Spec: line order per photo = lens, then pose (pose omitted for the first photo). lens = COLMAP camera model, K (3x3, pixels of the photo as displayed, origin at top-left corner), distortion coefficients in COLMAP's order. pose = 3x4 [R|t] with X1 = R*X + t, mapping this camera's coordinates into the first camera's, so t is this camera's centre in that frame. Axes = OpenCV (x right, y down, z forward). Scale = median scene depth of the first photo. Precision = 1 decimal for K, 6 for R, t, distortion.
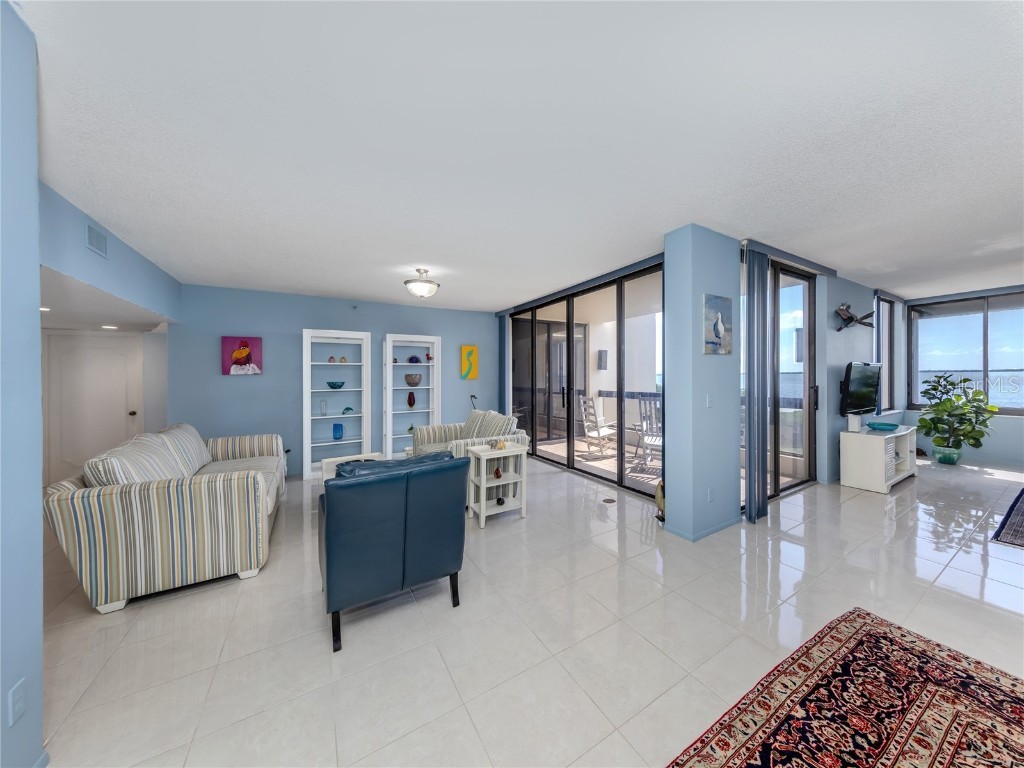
lens RADIAL K [[395.9, 0, 506.5], [0, 395.9, 380.2], [0, 0, 1]] dist [0.002511, 0.000245]
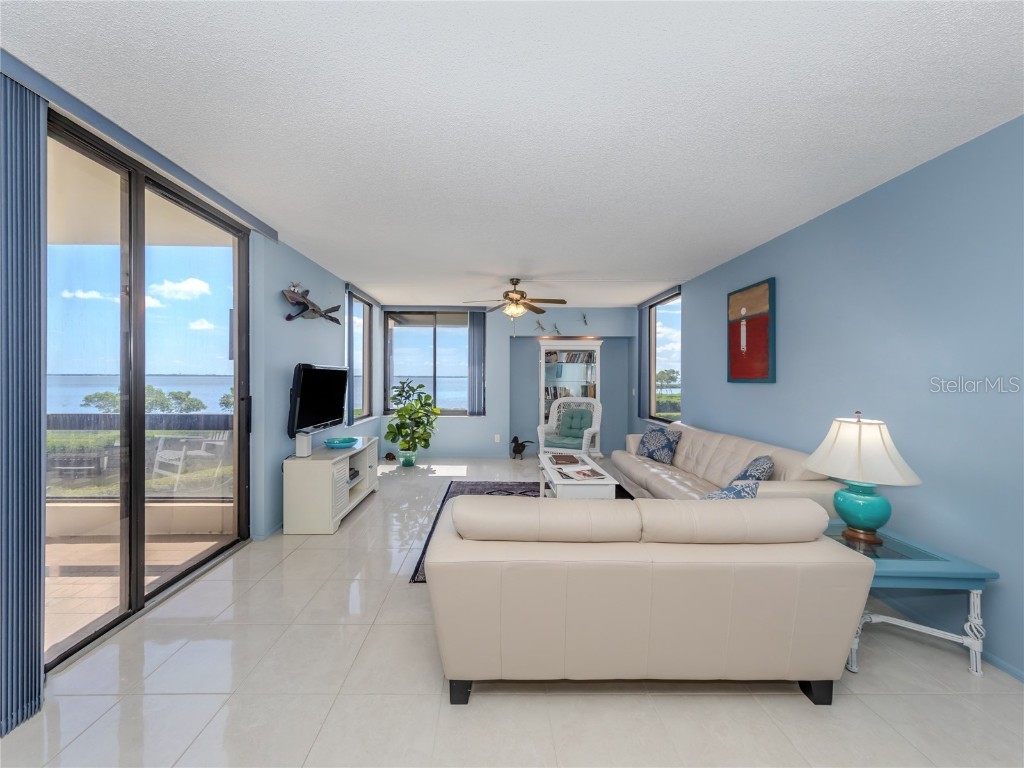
lens RADIAL K [[395.9, 0, 506.5], [0, 395.9, 380.2], [0, 0, 1]] dist [0.002511, 0.000245]
pose [[0.533502, 0.010069, 0.845739, 0.395724], [-0.005846, 0.999949, -0.008217, -0.009027], [-0.845779, -0.000561, 0.533533, 0.245425]]
